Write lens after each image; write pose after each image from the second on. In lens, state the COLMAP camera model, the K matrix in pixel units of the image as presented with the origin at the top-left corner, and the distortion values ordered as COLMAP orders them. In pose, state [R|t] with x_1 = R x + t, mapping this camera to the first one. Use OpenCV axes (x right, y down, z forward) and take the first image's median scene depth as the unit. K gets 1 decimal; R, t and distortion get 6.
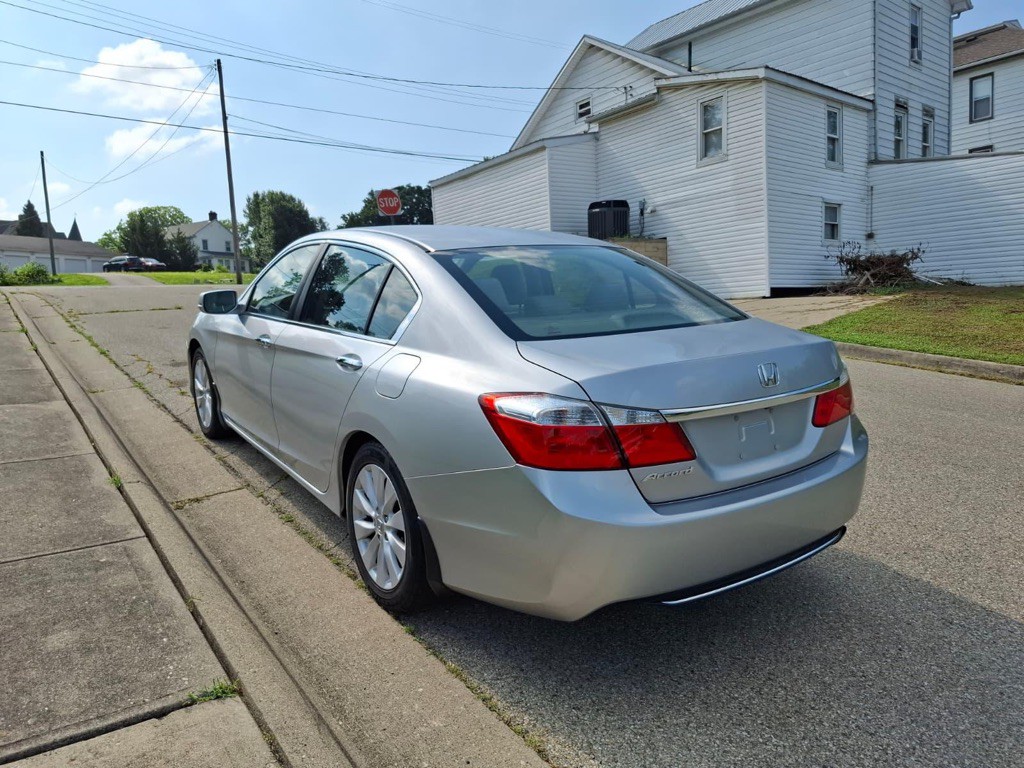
lens RADIAL K [[717.4, 0, 513.1], [0, 717.4, 389.2], [0, 0, 1]] dist [0.041095, -0.047897]
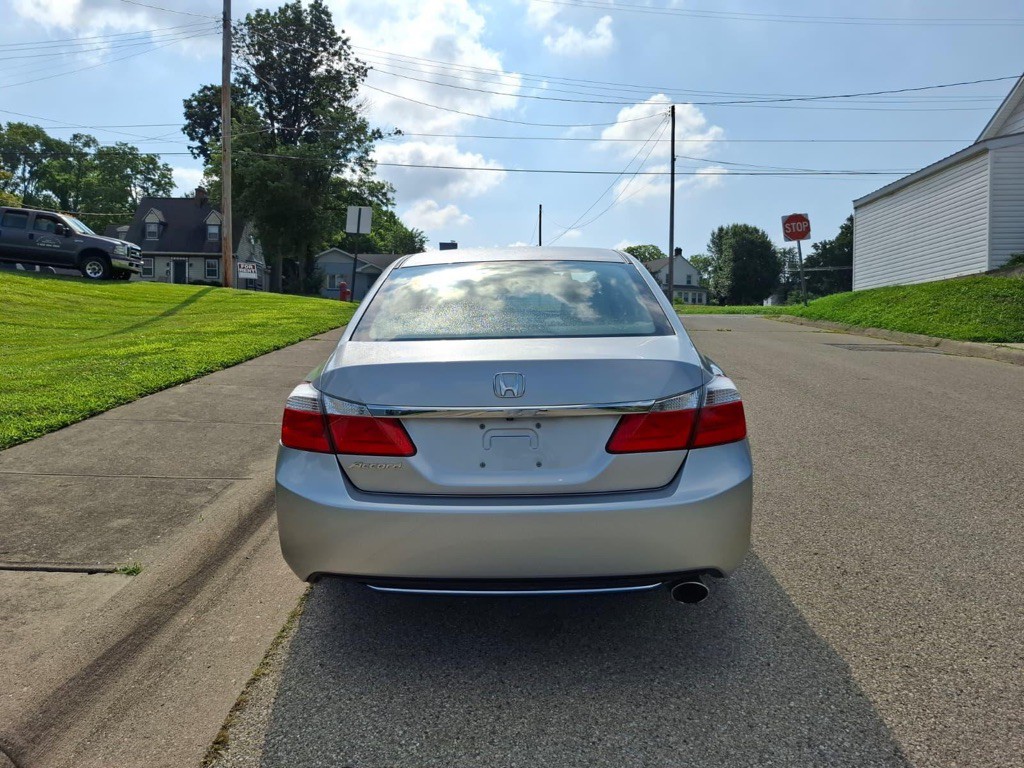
lens RADIAL K [[713.0, 0, 477.6], [0, 713.0, 386.0], [0, 0, 1]] dist [0.040528, -0.051929]
pose [[0.793709, 0.070812, -0.604163, 0.739678], [-0.099043, 0.994992, -0.013496, -0.001261], [0.600181, 0.070550, 0.796747, 0.175256]]
